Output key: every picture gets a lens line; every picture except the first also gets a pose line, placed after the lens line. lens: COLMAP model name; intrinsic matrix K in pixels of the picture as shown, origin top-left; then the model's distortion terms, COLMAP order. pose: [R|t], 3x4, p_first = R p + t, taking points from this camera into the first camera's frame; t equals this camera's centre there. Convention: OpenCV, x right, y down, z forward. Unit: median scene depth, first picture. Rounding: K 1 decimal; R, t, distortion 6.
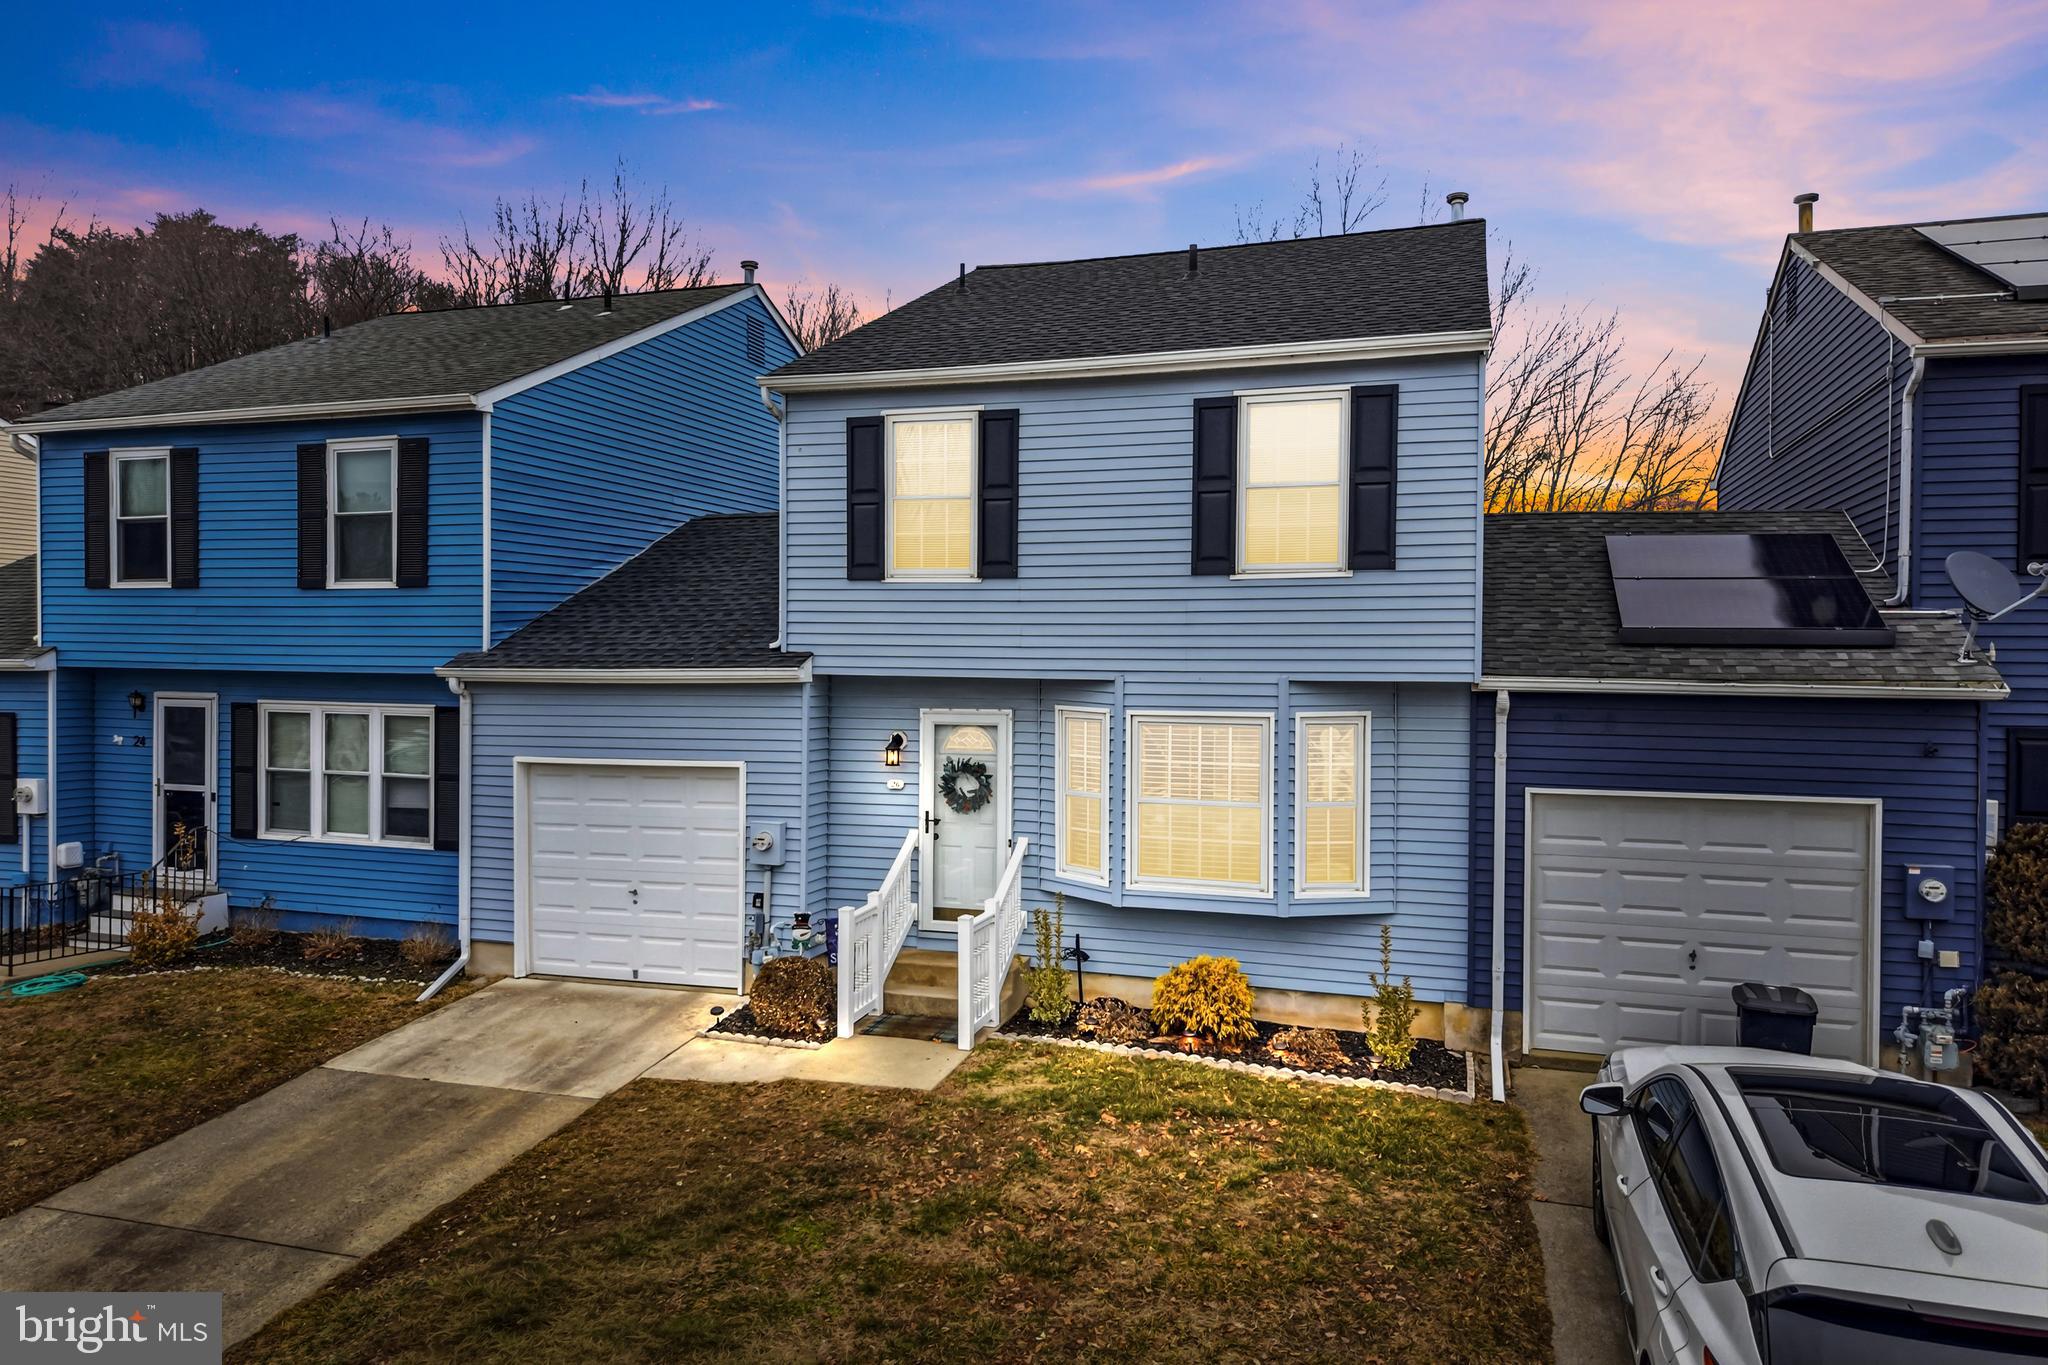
lens RADIAL K [[1348.8, 0, 1025.7], [0, 1348.8, 660.4], [0, 0, 1]] dist [0.000221, 0.003977]
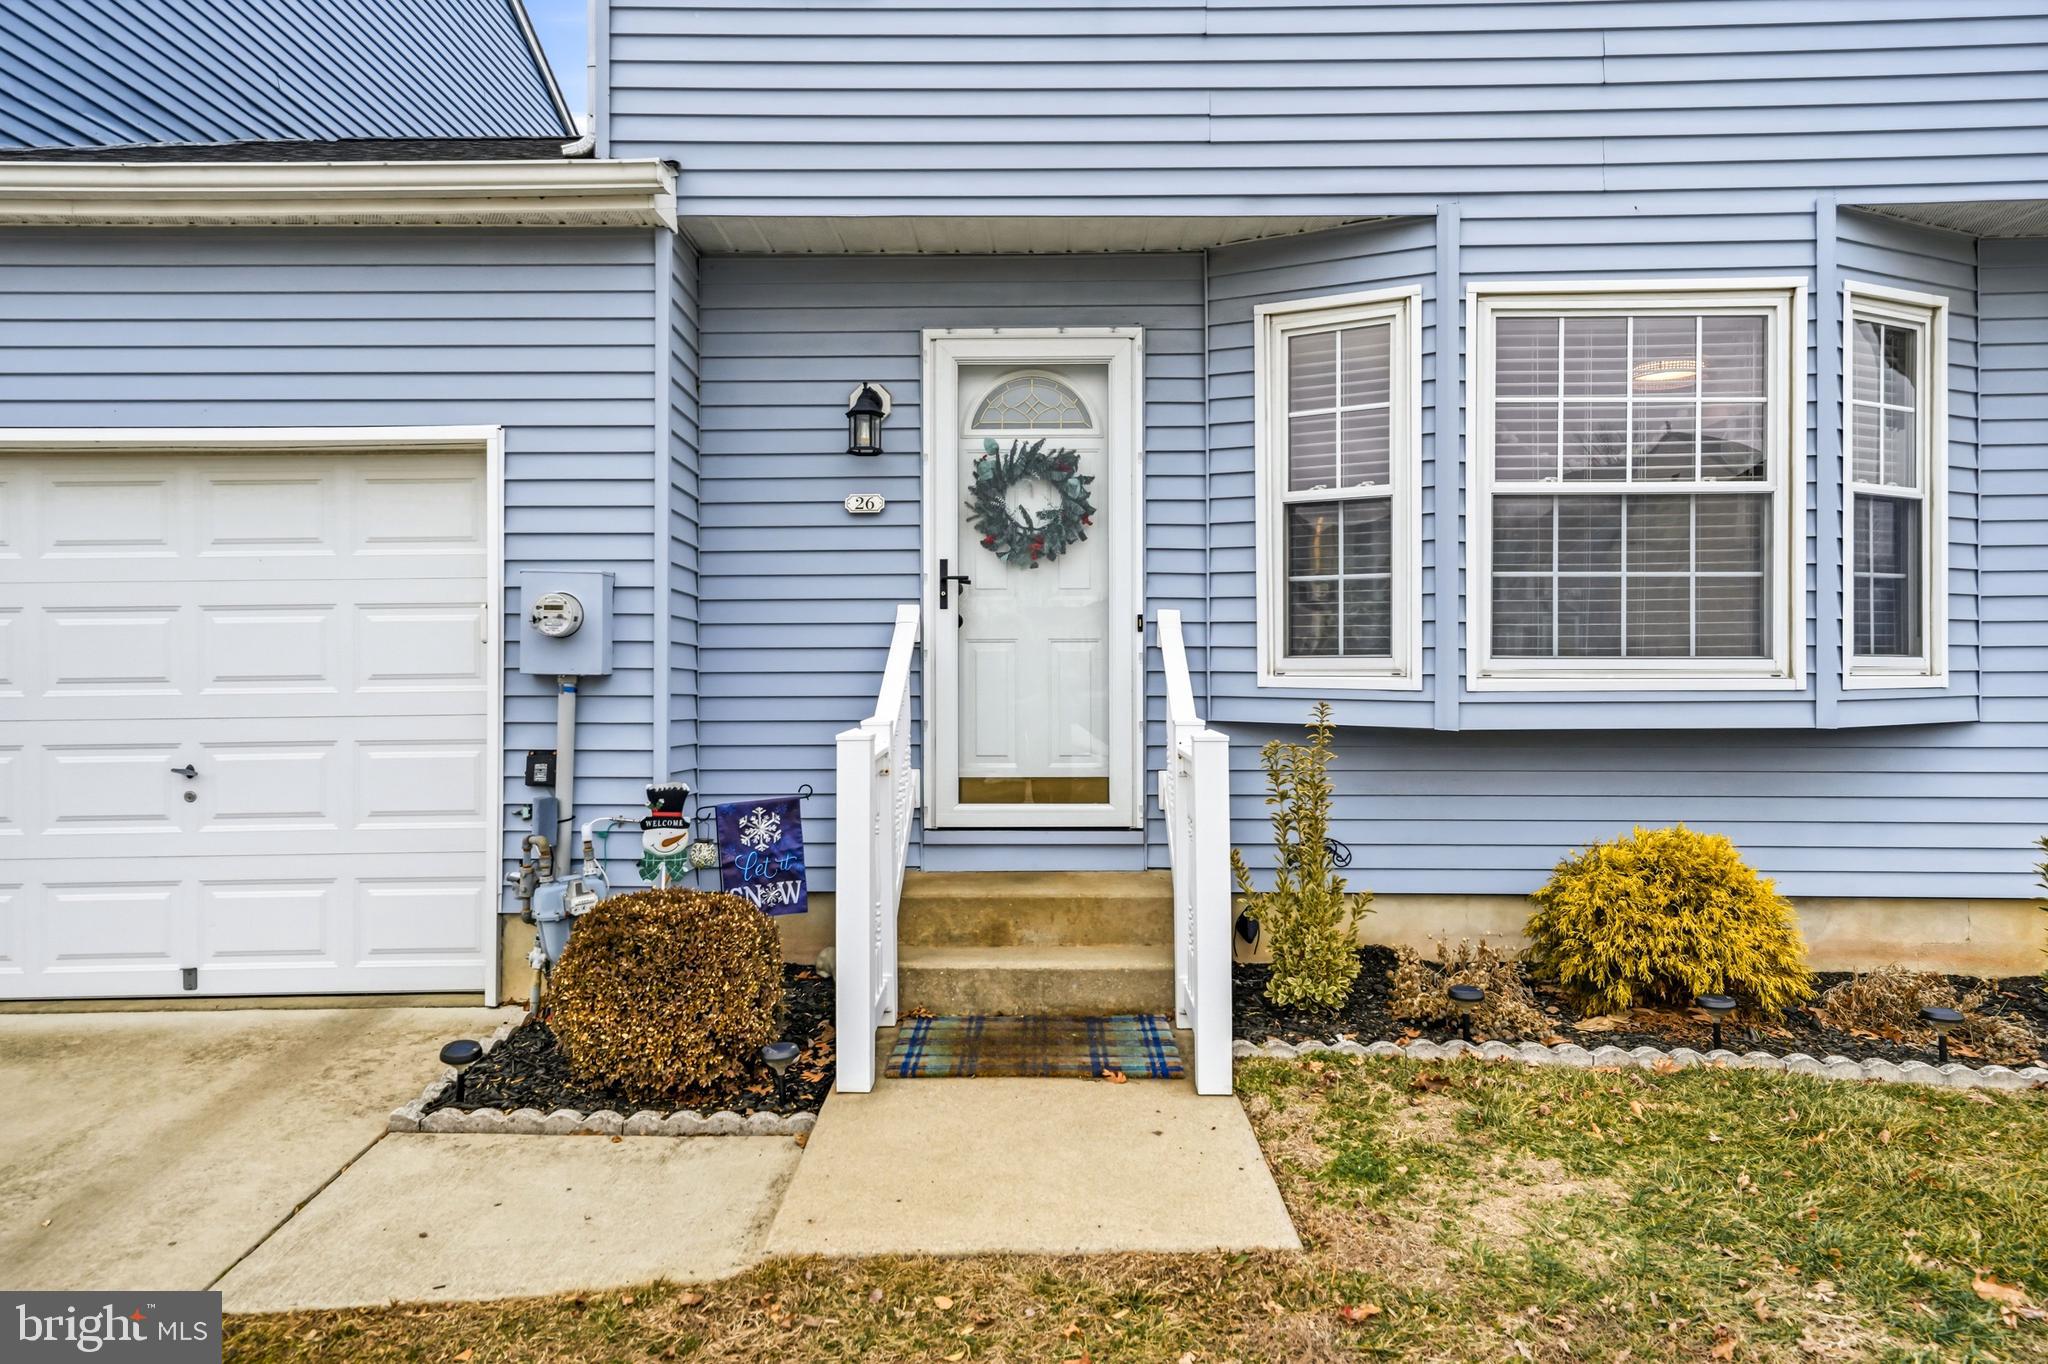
lens RADIAL K [[1260.3, 0, 1024.0], [0, 1260.3, 682.0], [0, 0, 1]] dist [0.002001, 0.001474]
pose [[0.958714, -0.005403, 0.284321, -0.176601], [0.007162, 0.999961, -0.005147, 0.164406], [-0.284282, 0.006971, 0.958715, 0.633123]]
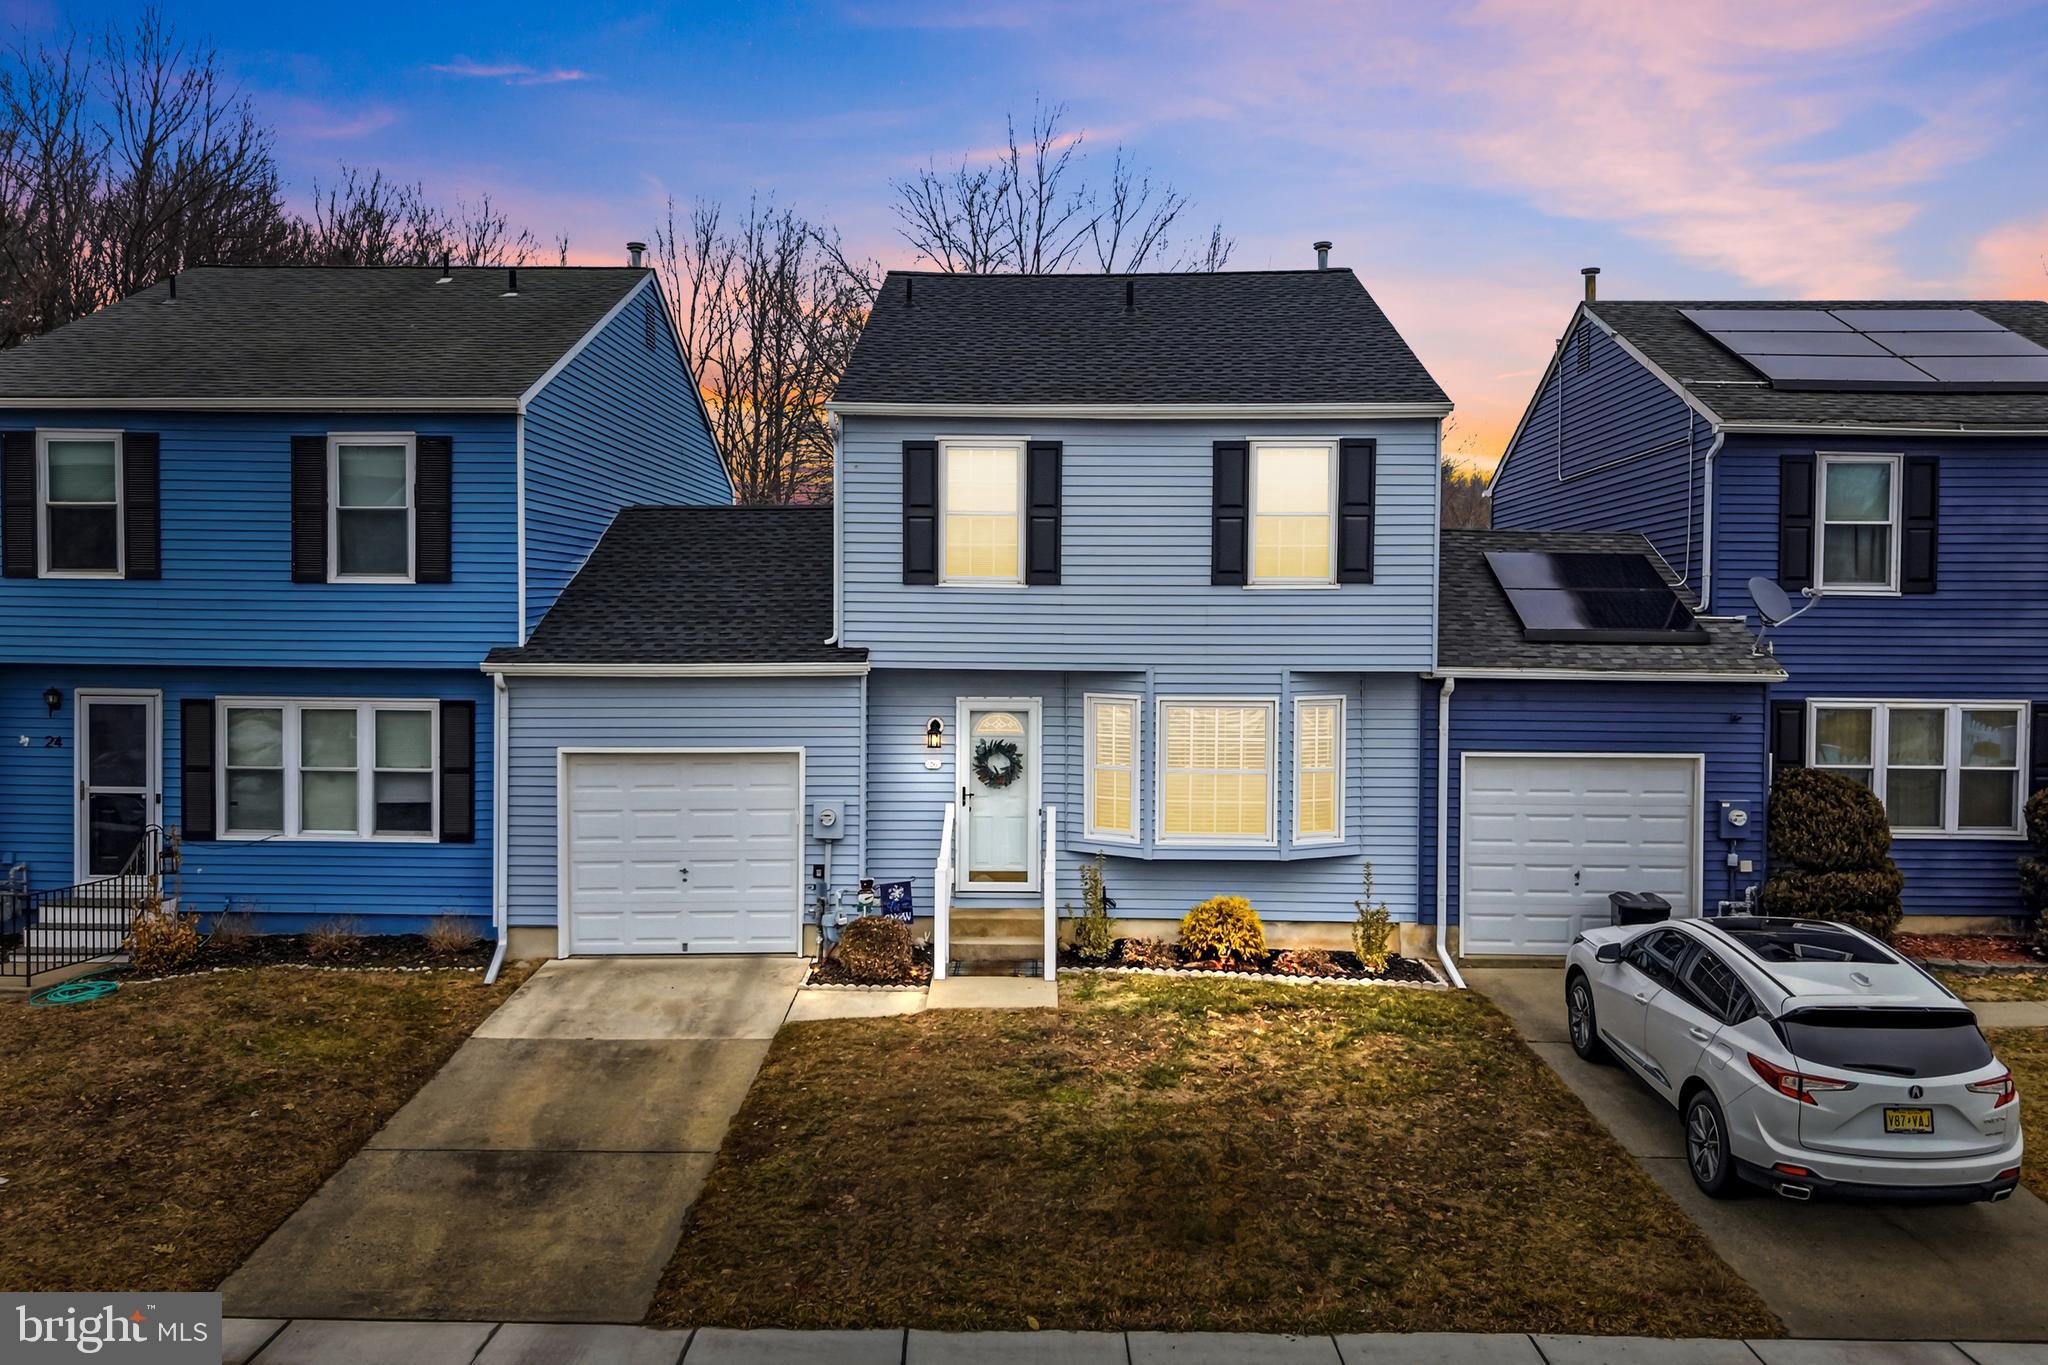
lens RADIAL K [[1588.5, 0, 1016.9], [0, 1588.5, 649.7], [0, 0, 1]] dist [0.017928, -0.006427]
pose [[0.958630, -0.004277, 0.284624, -0.438246], [0.000758, 0.999922, 0.012471, -0.022070], [-0.284655, -0.011739, 0.958558, -0.317676]]
